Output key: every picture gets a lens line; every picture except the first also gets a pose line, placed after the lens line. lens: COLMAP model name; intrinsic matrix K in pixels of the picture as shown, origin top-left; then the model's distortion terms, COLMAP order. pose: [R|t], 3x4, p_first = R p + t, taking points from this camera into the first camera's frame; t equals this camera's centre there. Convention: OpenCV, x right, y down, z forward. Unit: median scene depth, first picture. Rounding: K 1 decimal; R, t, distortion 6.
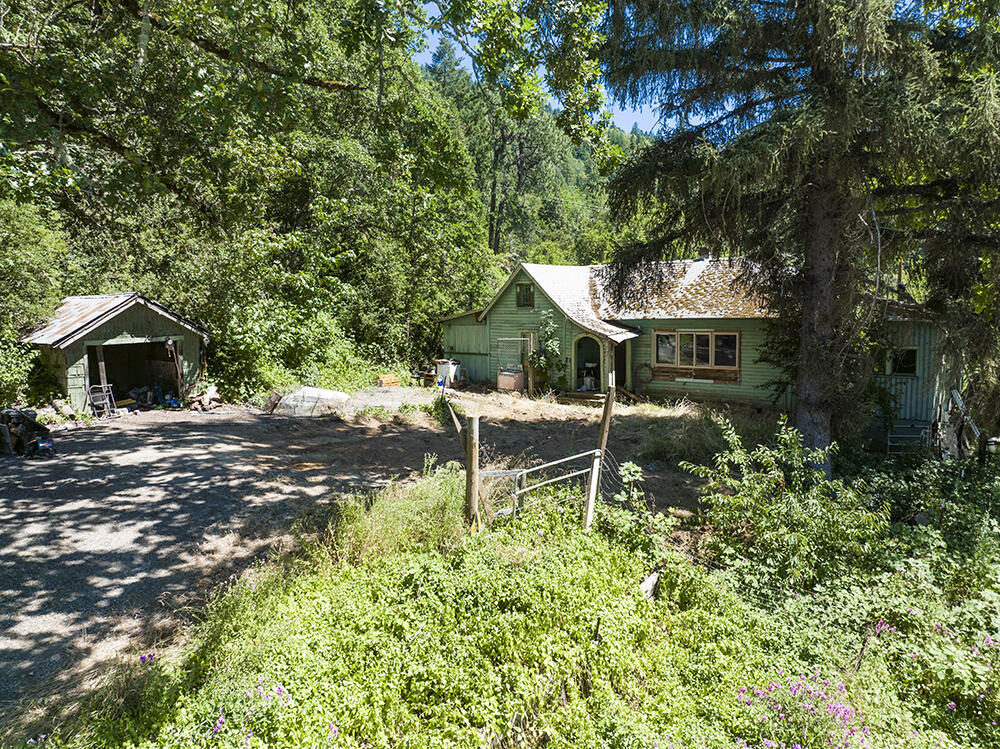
lens RADIAL K [[696.3, 0, 500.7], [0, 696.3, 371.7], [0, 0, 1]] dist [-0.032468, 0.007277]
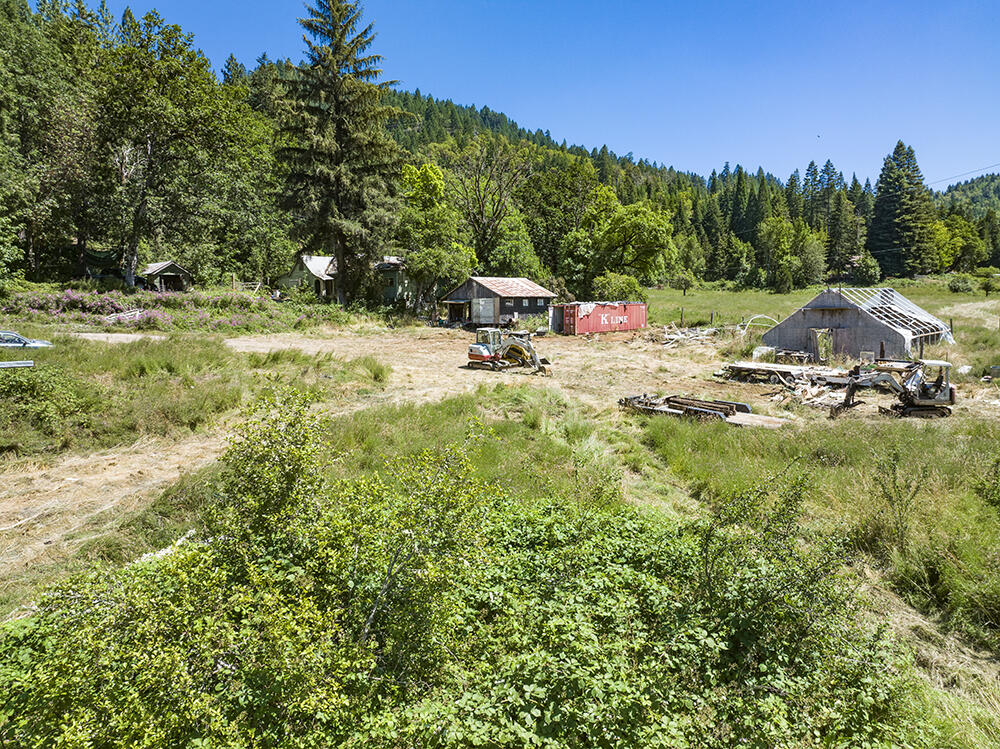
lens RADIAL K [[696.3, 0, 500.2], [0, 696.3, 374.1], [0, 0, 1]] dist [-0.032468, 0.007277]
pose [[0.999877, 0.000818, 0.015662, 0.948449], [-0.000623, 0.999922, -0.012447, 0.435370], [-0.015671, 0.012435, 0.999800, -2.202536]]
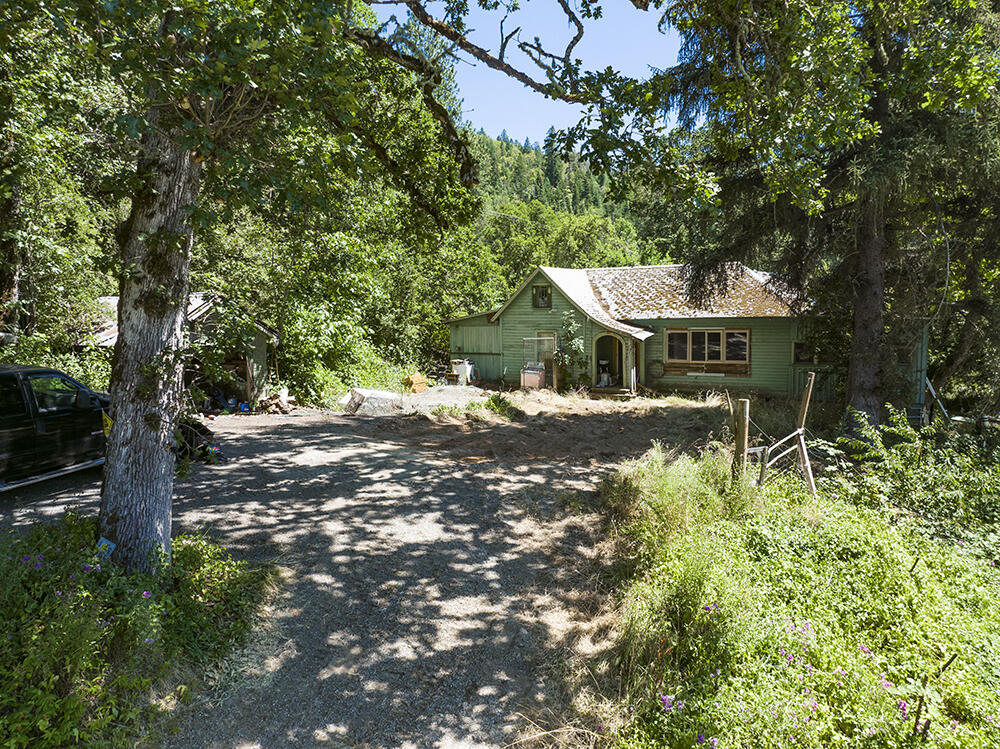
lens RADIAL K [[696.3, 0, 497.2], [0, 696.3, 374.6], [0, 0, 1]] dist [-0.032468, 0.007277]
pose [[0.982063, -0.020343, 0.187451, -0.265049], [0.020455, 0.999790, 0.001338, 0.005065], [-0.187438, 0.002521, 0.982273, -0.014993]]
